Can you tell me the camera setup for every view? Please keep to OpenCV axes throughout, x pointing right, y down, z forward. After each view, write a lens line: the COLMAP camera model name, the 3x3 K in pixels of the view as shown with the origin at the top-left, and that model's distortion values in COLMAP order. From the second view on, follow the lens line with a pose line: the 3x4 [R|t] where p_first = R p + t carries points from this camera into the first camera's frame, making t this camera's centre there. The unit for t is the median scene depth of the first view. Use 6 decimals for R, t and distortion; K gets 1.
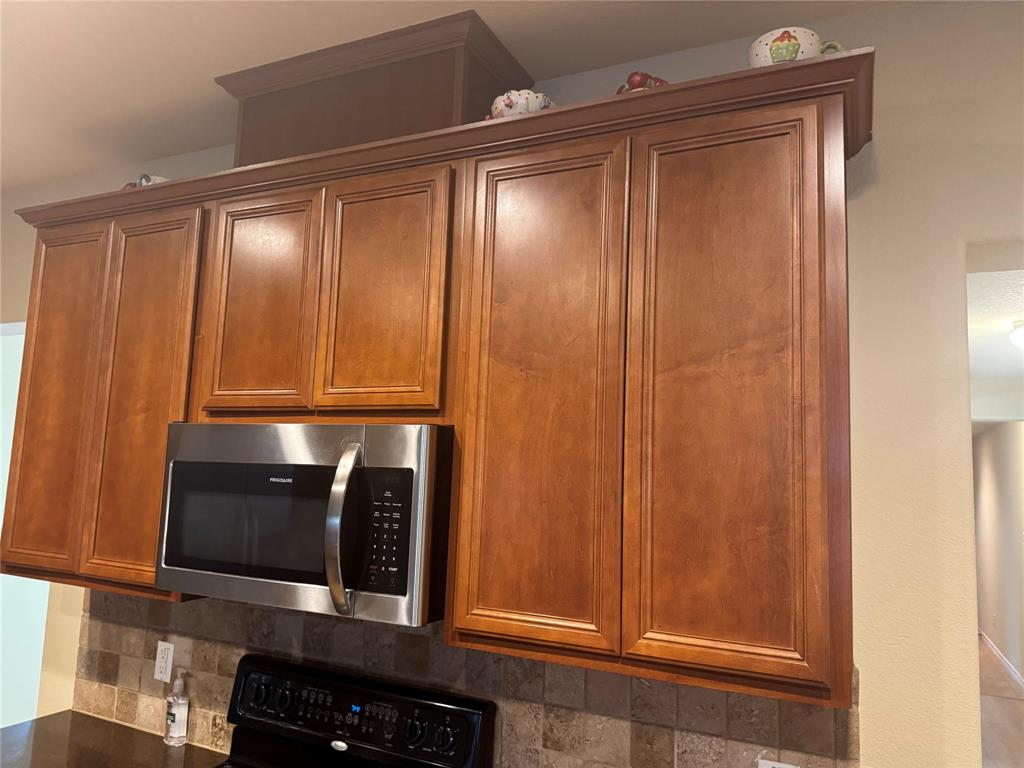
lens RADIAL K [[724.4, 0, 516.4], [0, 724.4, 383.1], [0, 0, 1]] dist [0.069132, -0.084150]
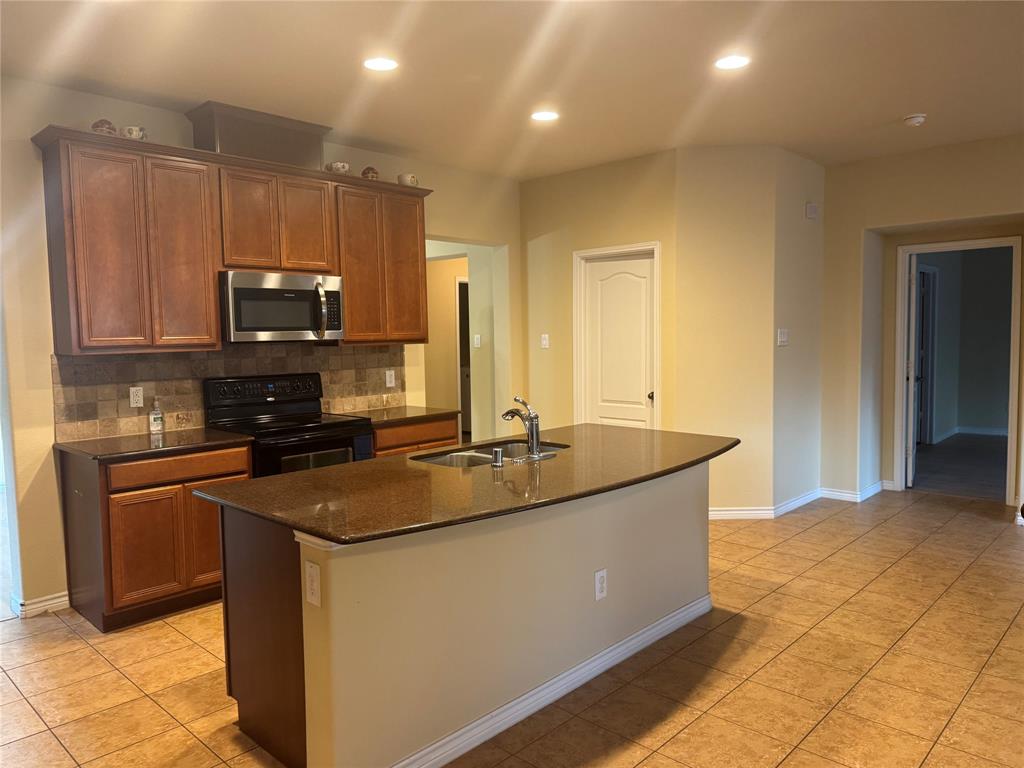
lens RADIAL K [[724.4, 0, 508.2], [0, 724.4, 388.1], [0, 0, 1]] dist [0.069132, -0.084150]
pose [[0.299109, -0.117844, 0.946914, -2.425134], [-0.082410, 0.985447, 0.148671, 0.002731], [-0.950654, -0.122505, 0.285045, -0.526363]]
